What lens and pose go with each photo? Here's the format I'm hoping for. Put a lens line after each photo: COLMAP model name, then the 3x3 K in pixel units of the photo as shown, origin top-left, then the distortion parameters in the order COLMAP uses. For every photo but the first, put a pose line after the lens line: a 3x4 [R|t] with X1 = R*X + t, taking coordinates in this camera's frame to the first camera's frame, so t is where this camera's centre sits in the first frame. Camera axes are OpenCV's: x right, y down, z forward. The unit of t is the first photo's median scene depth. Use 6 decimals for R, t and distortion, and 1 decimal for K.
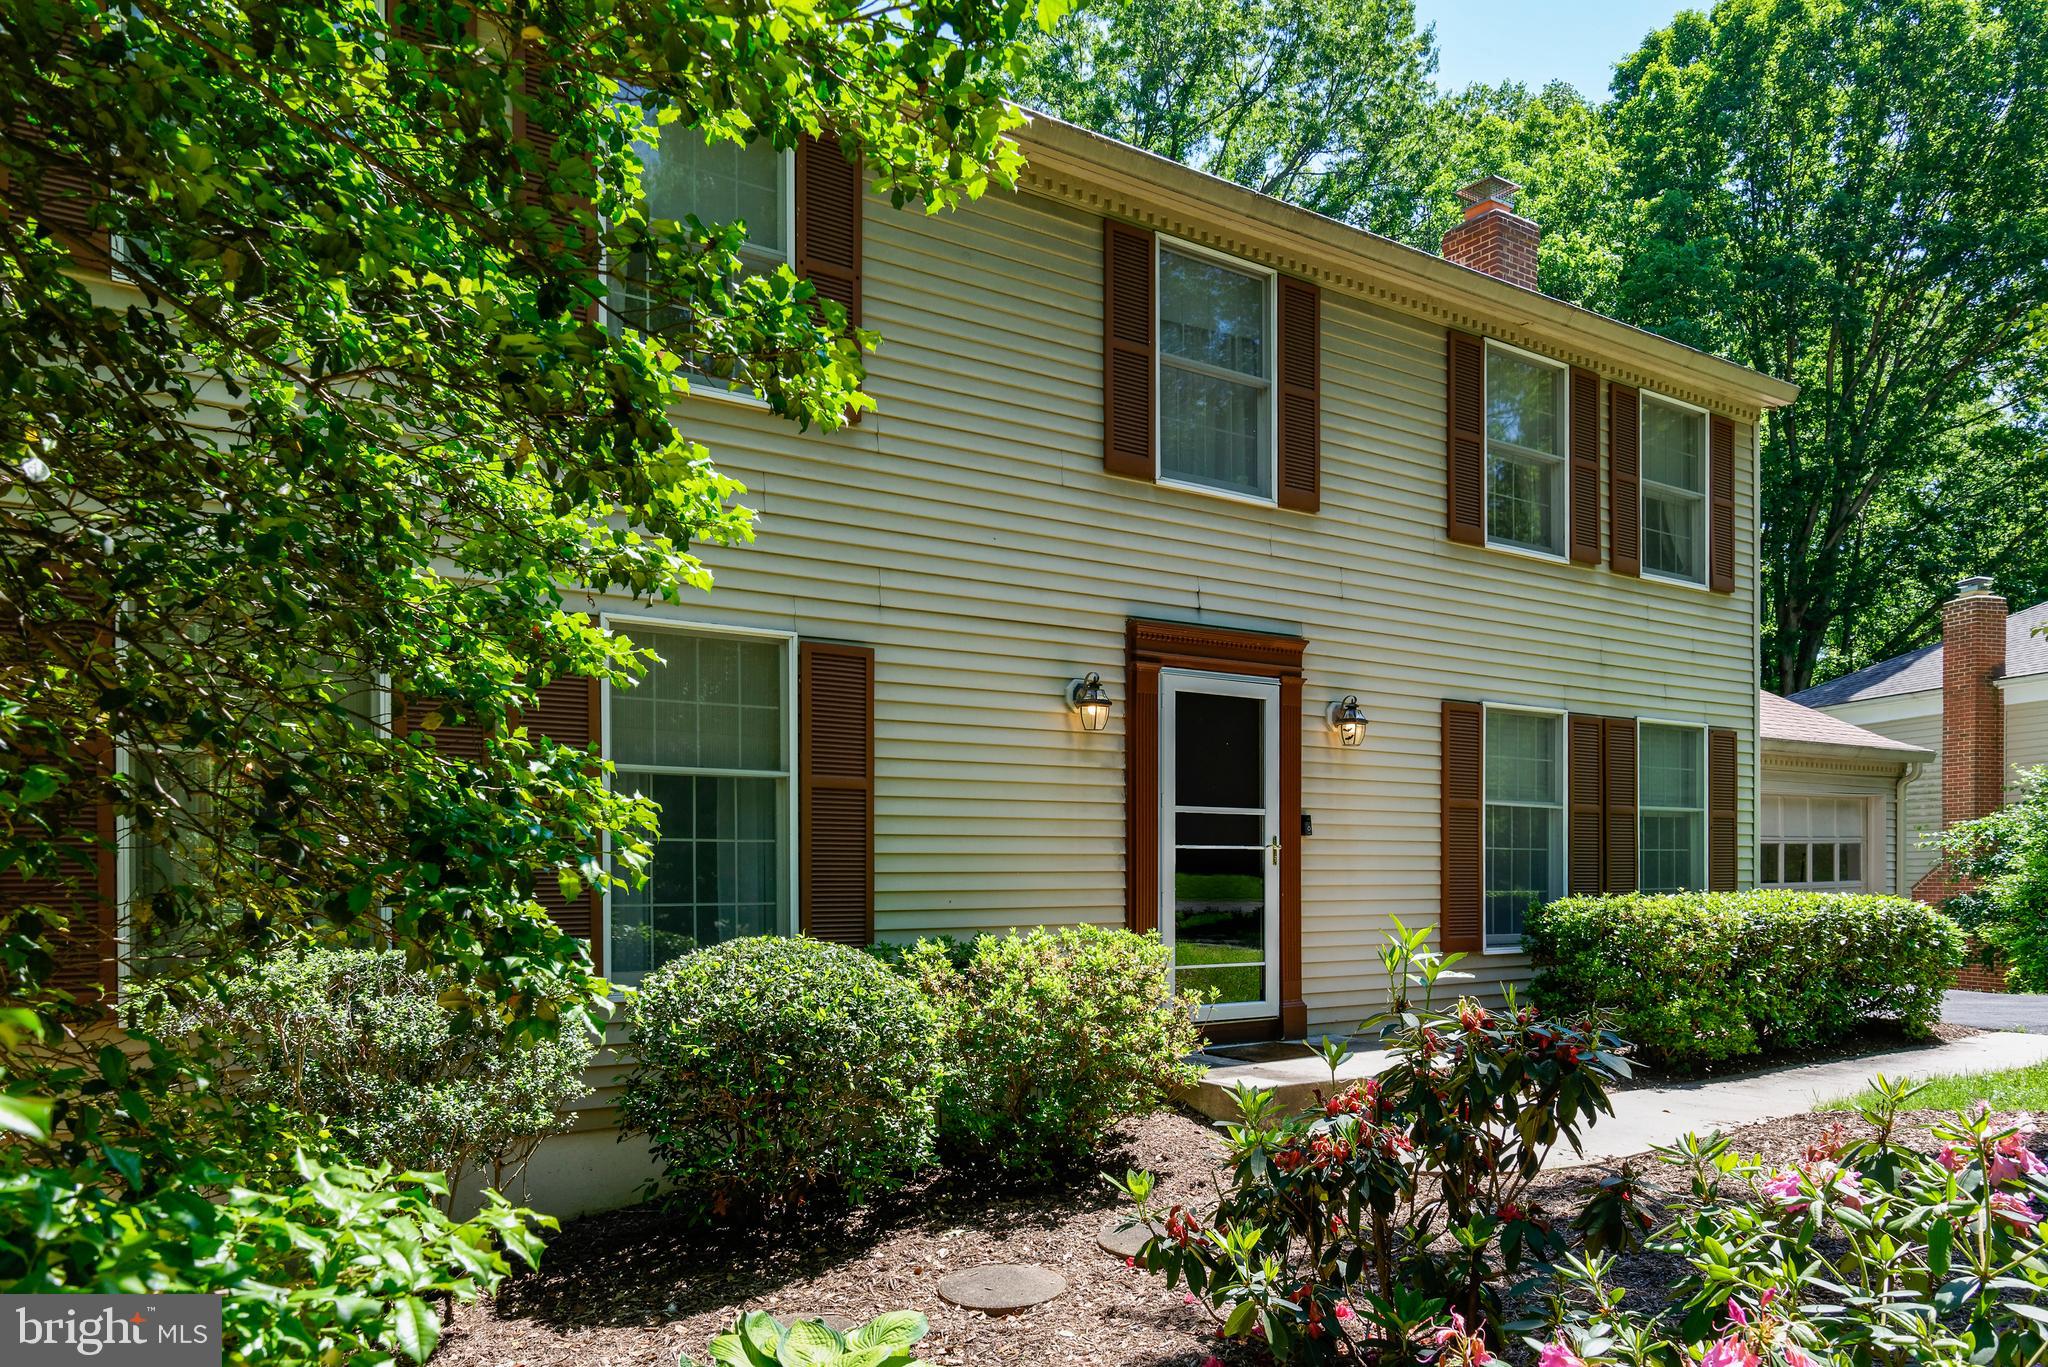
lens RADIAL K [[2934.1, 0, 1023.8], [0, 2934.1, 683.4], [0, 0, 1]] dist [-0.024388, 0.000000]
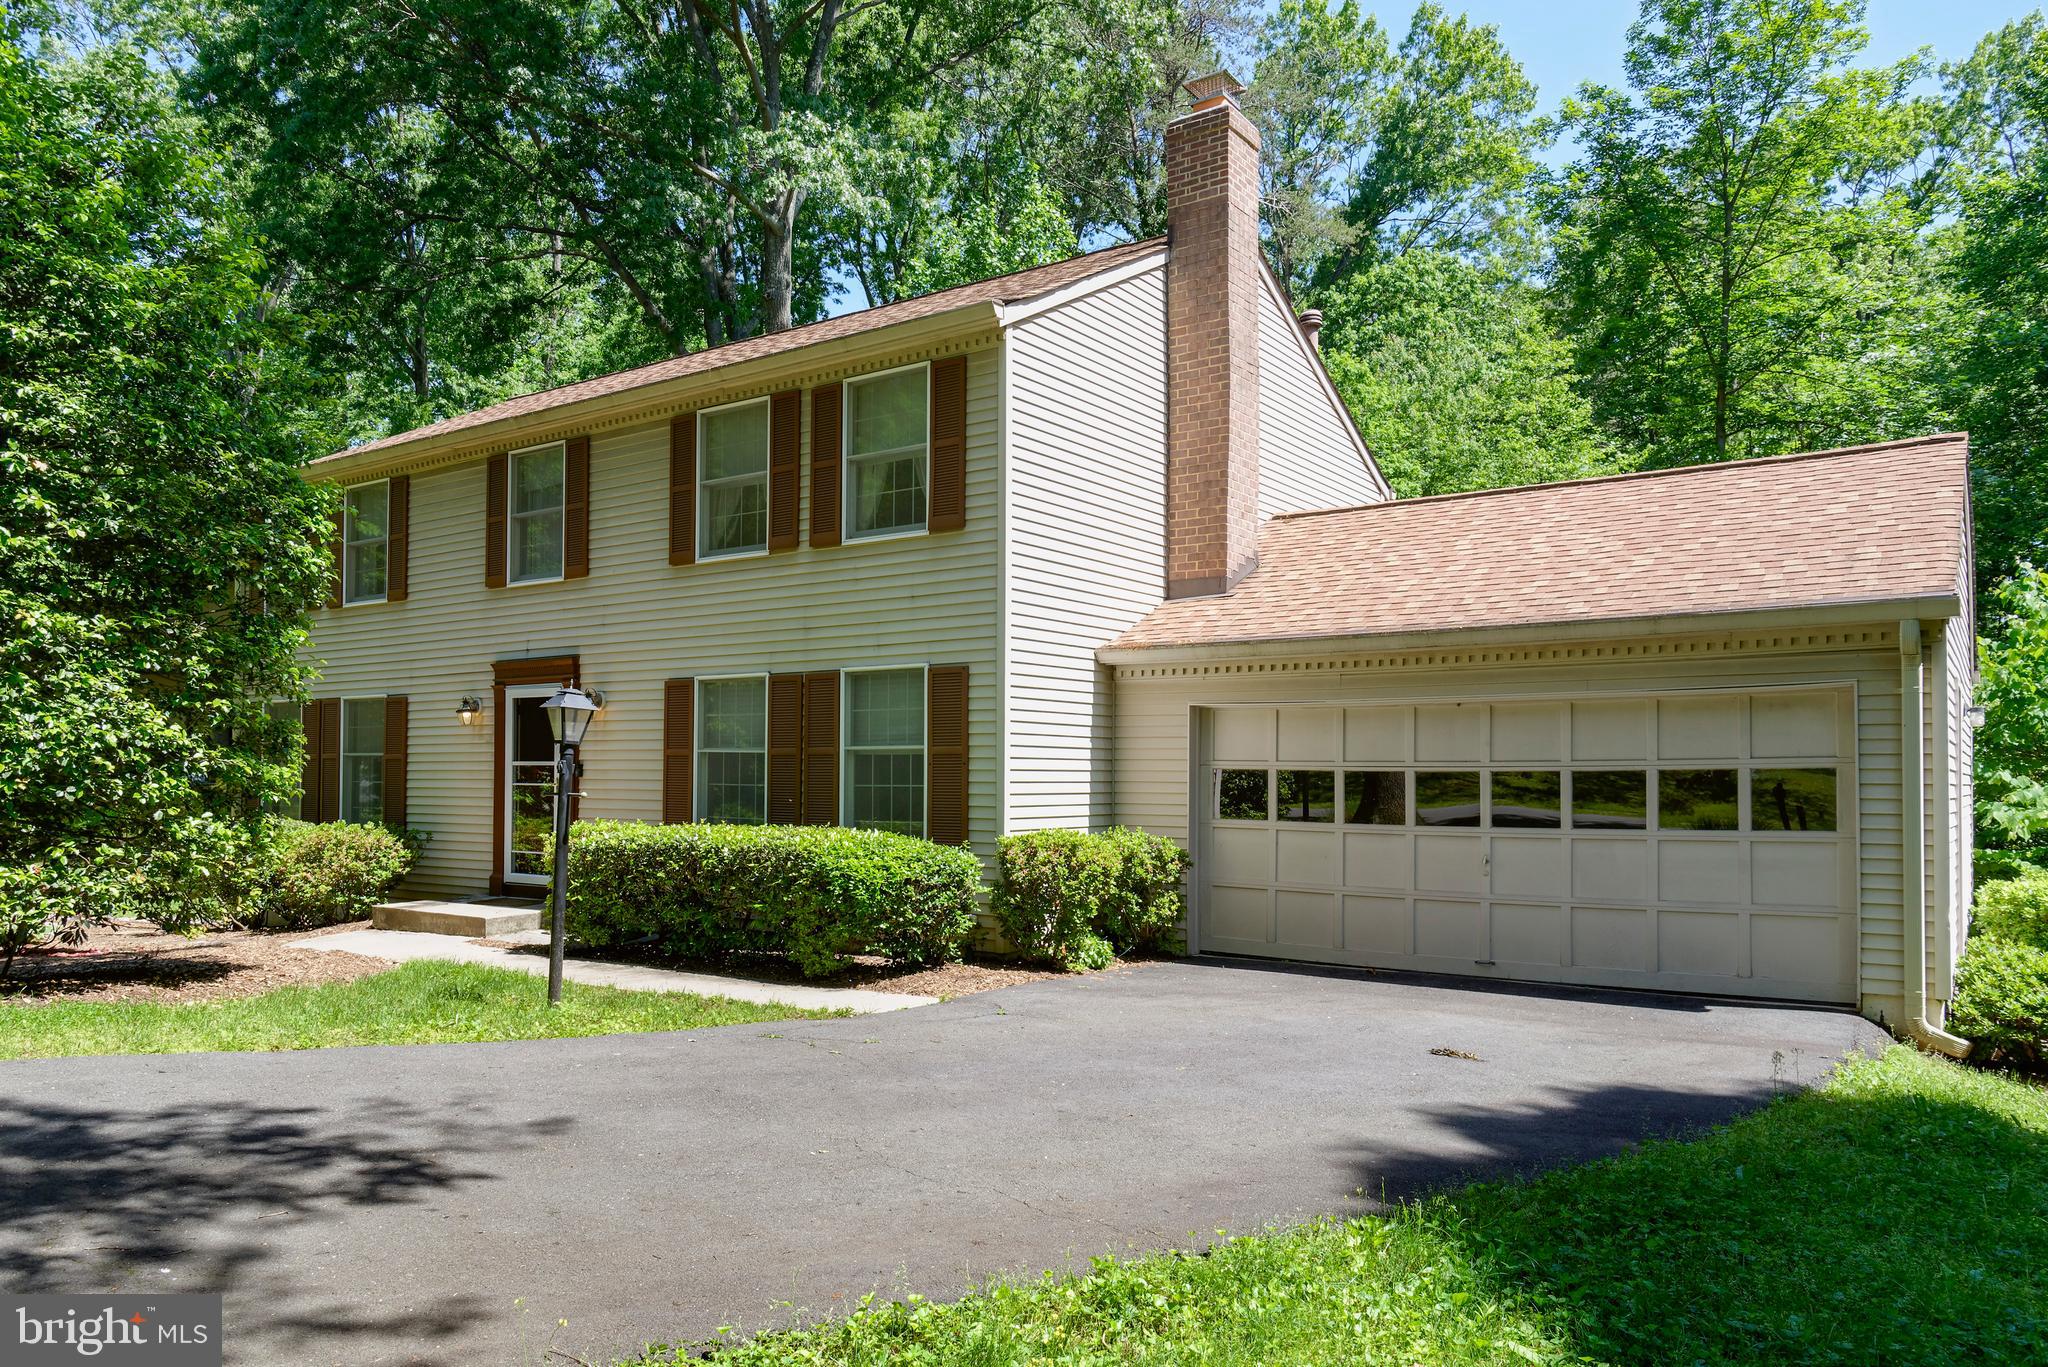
lens RADIAL K [[1416.6, 0, 1023.4], [0, 1416.6, 687.2], [0, 0, 1]] dist [-0.001110, -0.000169]
pose [[0.004274, -0.078280, -0.996922, 0.865702], [0.048846, 0.995758, -0.077980, 0.074310], [0.998797, -0.048362, 0.008079, 1.226083]]
